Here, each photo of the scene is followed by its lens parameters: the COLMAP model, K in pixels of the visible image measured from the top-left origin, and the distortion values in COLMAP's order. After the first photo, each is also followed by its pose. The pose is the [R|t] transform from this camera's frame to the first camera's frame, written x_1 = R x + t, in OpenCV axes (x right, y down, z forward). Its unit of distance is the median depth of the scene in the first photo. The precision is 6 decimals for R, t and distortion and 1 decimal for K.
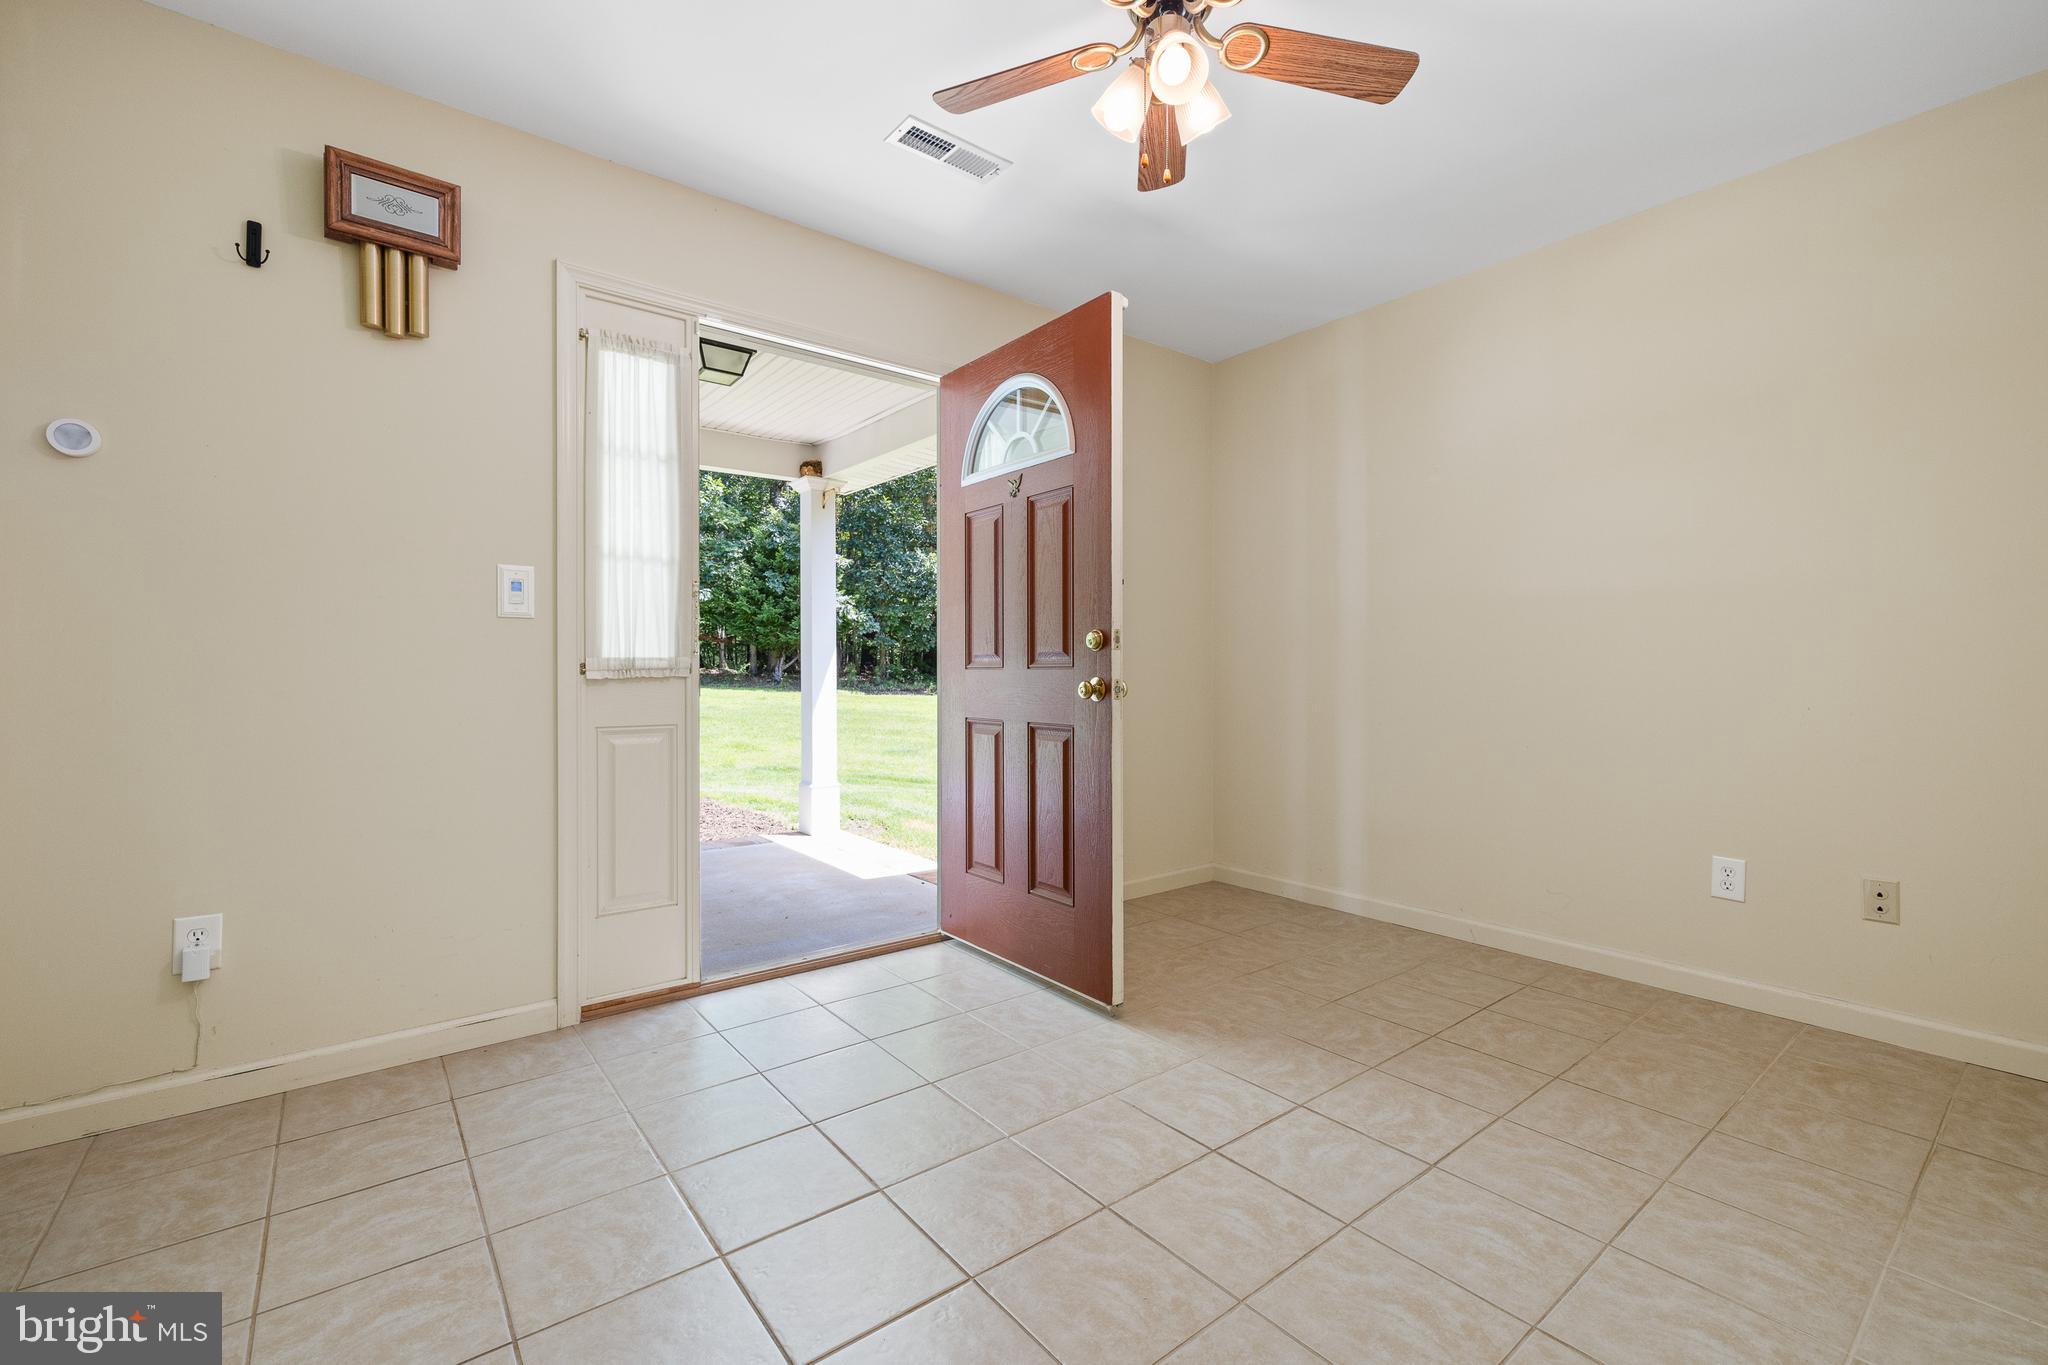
lens RADIAL K [[859.7, 0, 1023.8], [0, 859.7, 678.9], [0, 0, 1]] dist [0.003347, 0.000414]
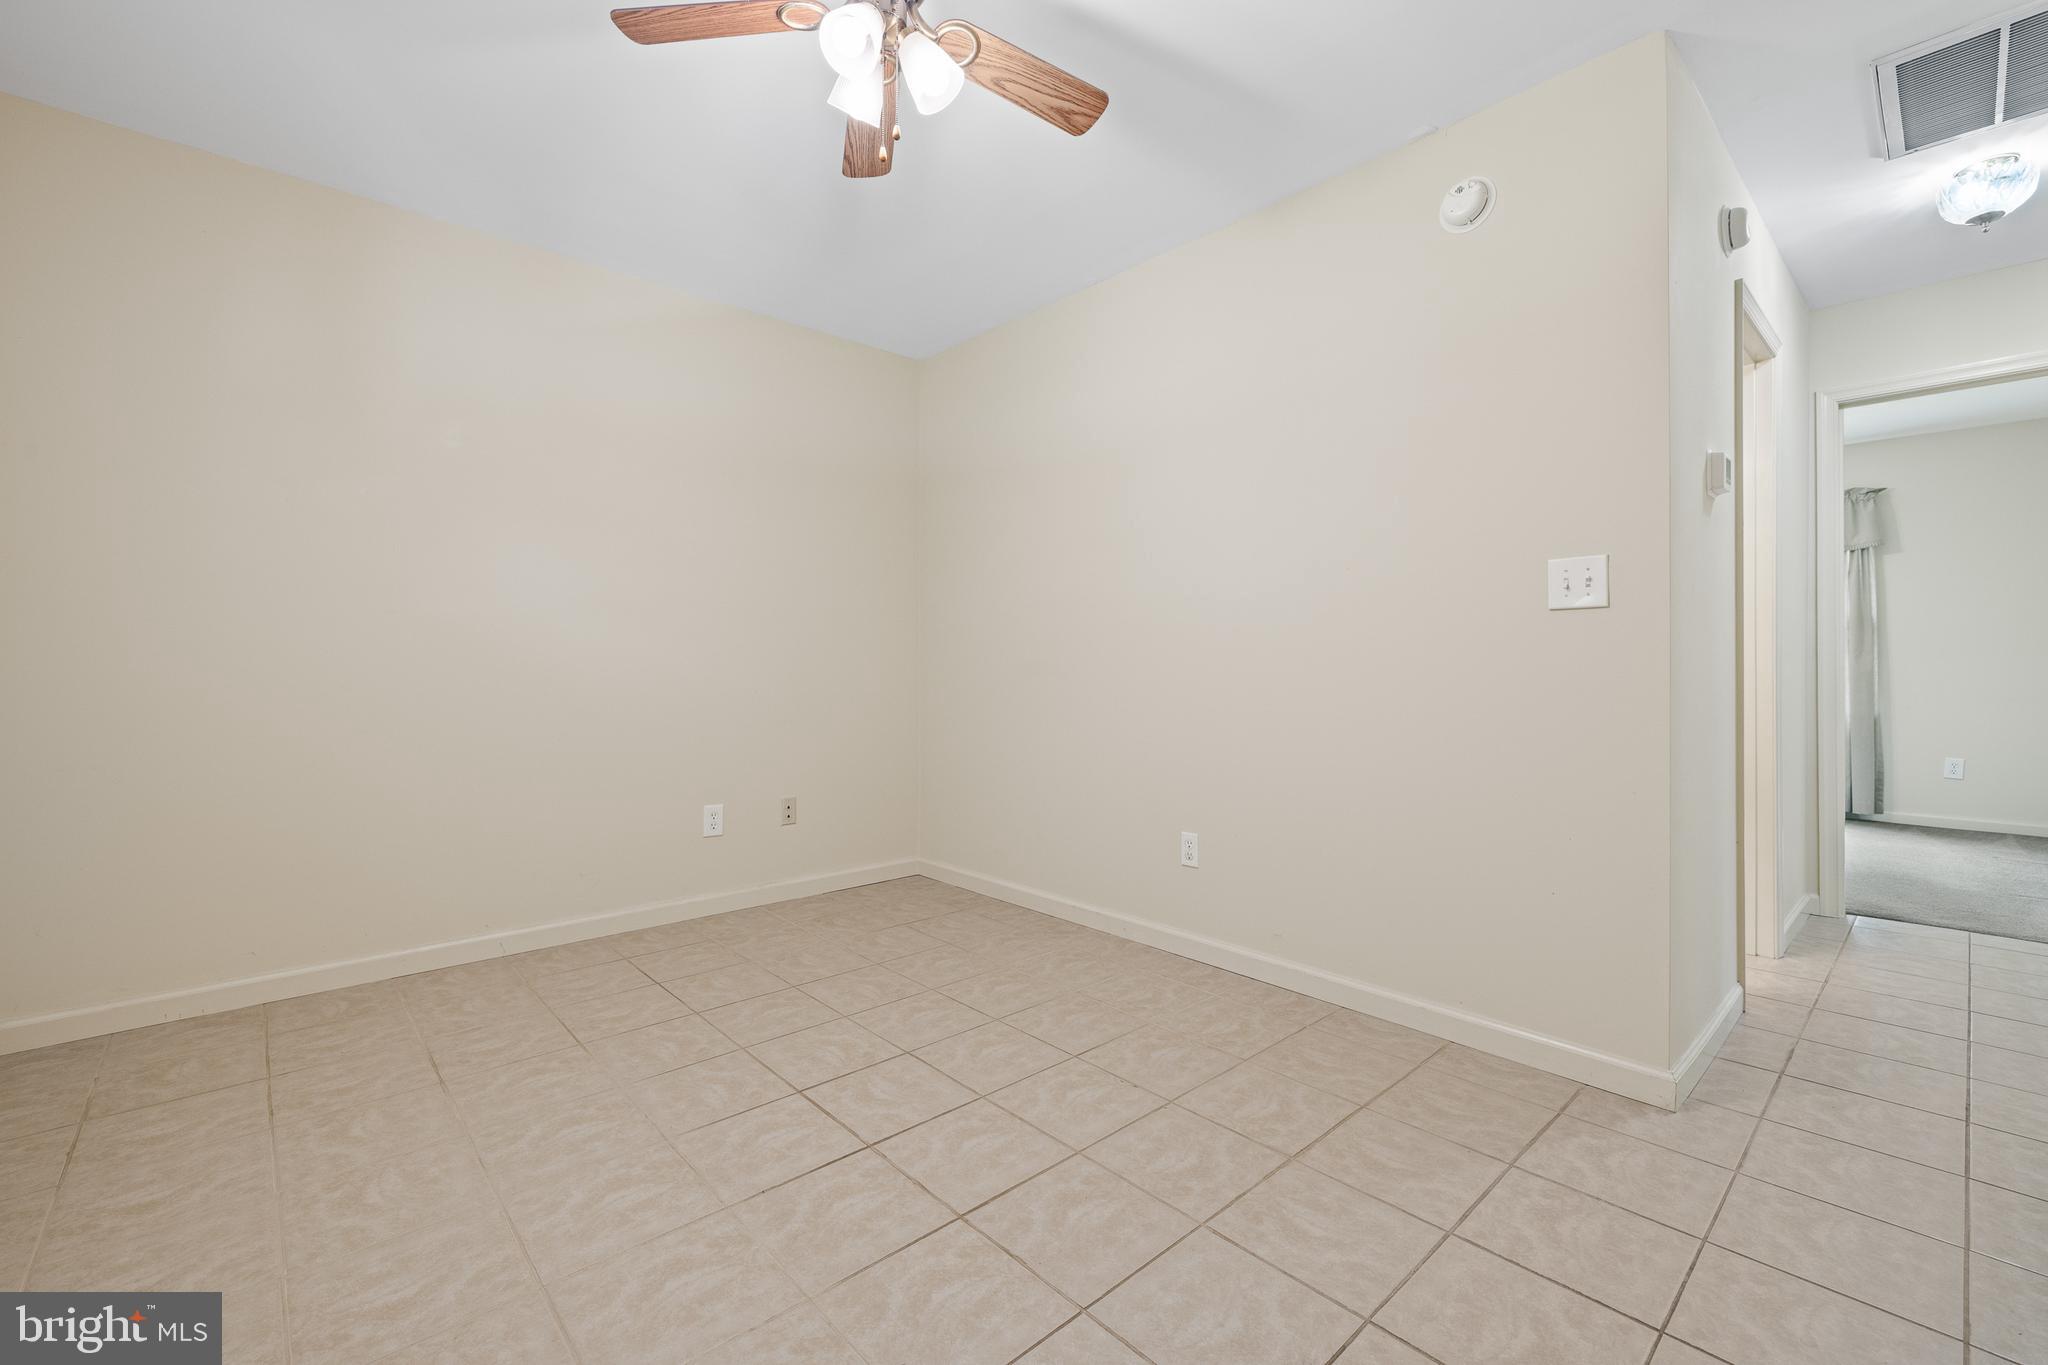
lens RADIAL K [[859.7, 0, 1017.2], [0, 859.7, 665.2], [0, 0, 1]] dist [0.003347, 0.000414]
pose [[-0.066084, 0.000297, 0.997814, -0.534939], [0.005657, 0.999984, 0.000077, -0.006211], [-0.997798, 0.005649, -0.066085, 0.605565]]
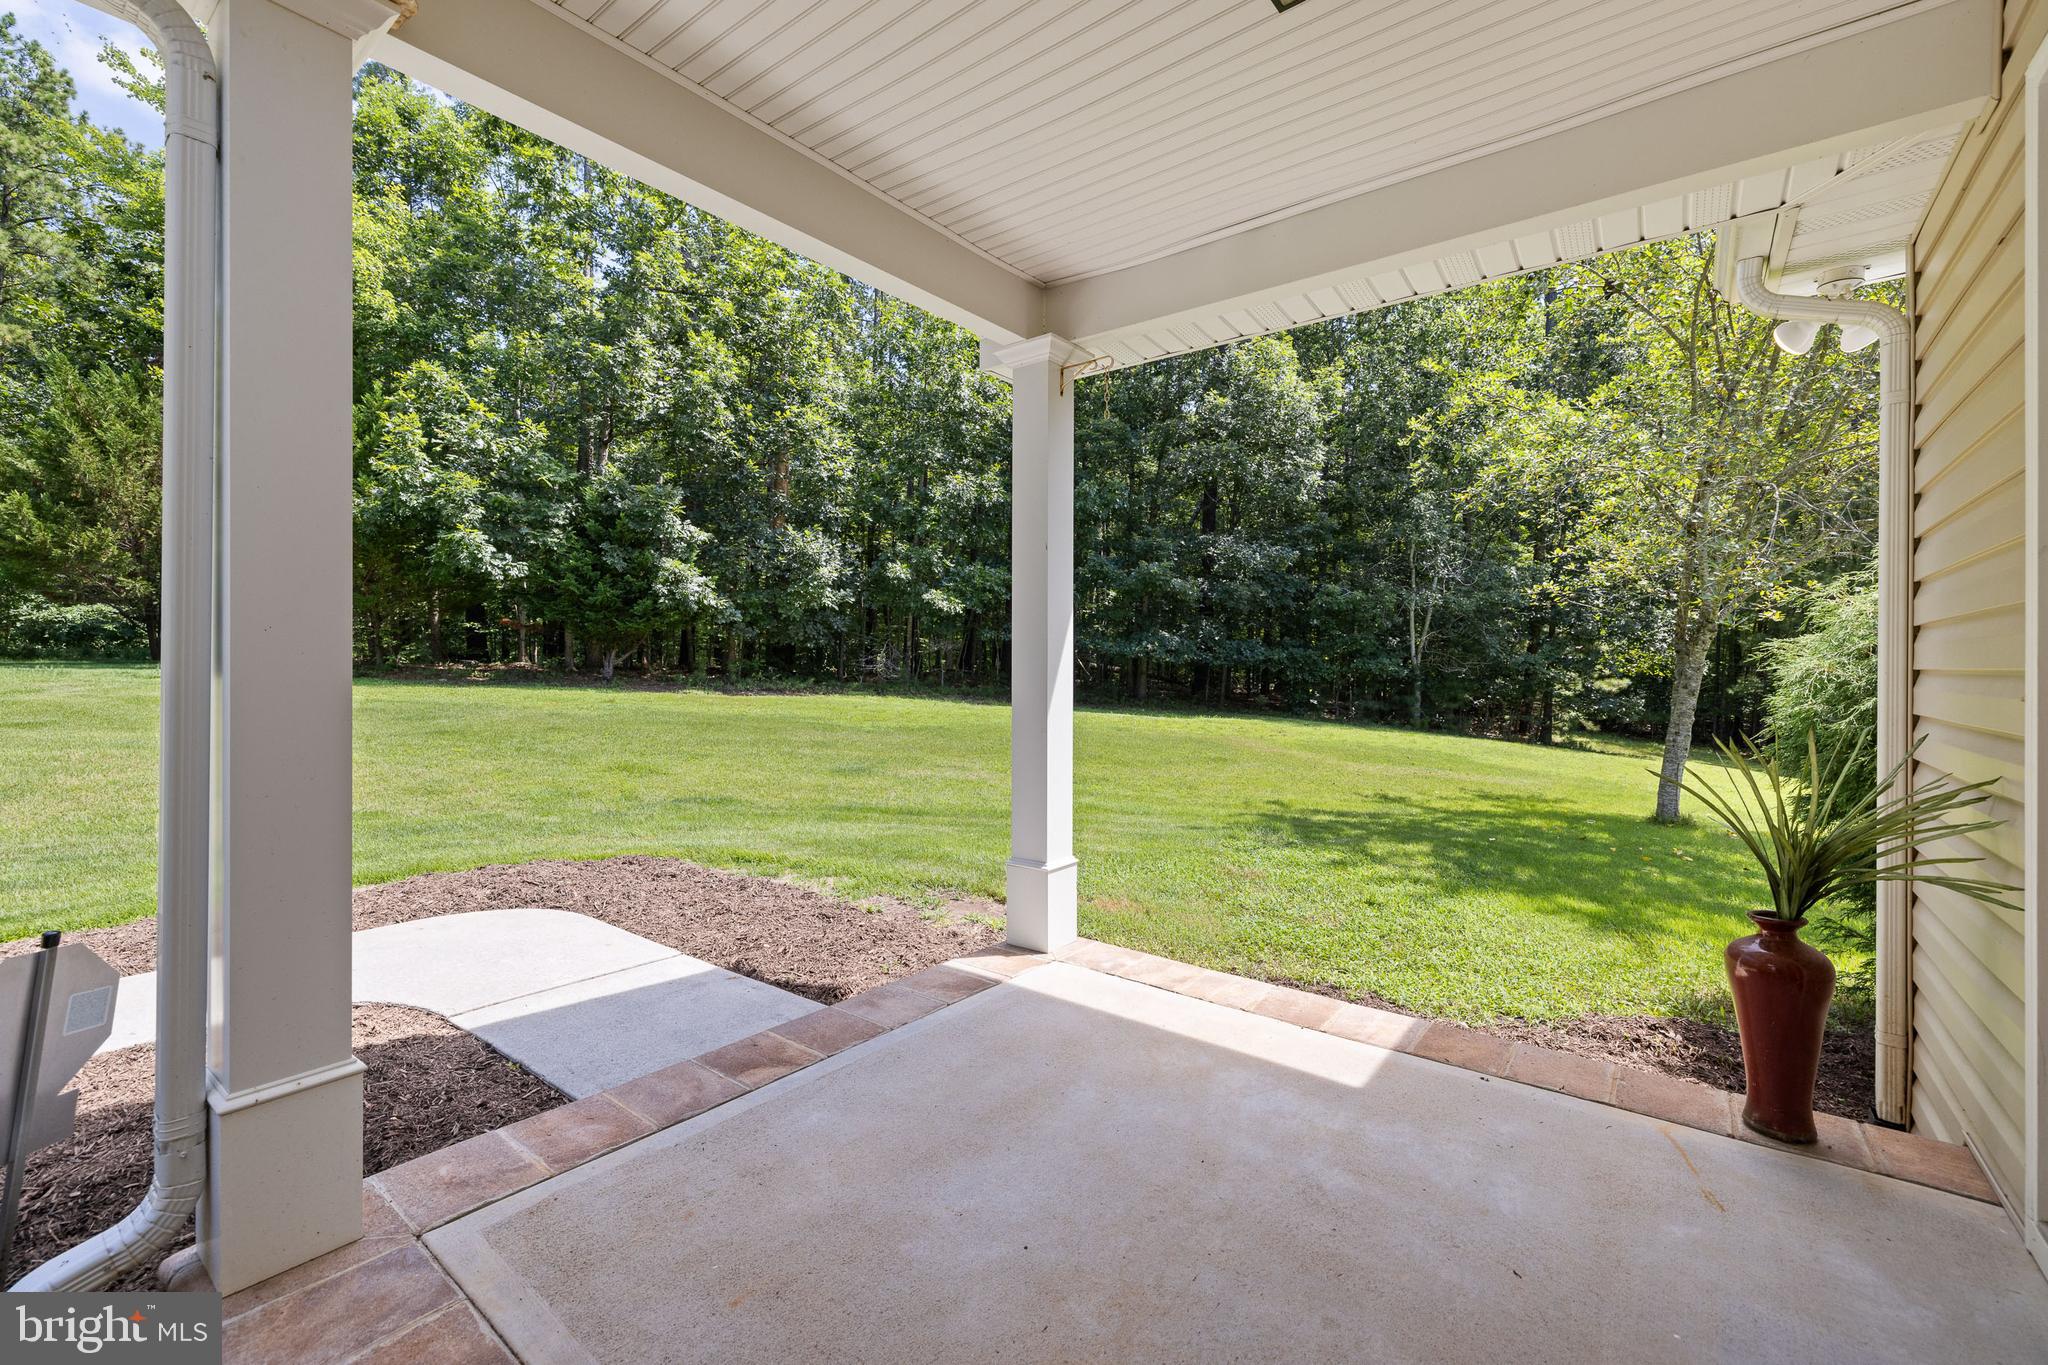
lens RADIAL K [[859.7, 0, 1020.5], [0, 859.7, 670.8], [0, 0, 1]] dist [0.003347, 0.000414]
pose [[0.970029, 0.003546, 0.242961, -0.260900], [-0.002171, 0.999980, -0.005926, -0.003783], [-0.242978, 0.005221, 0.970018, 0.284028]]
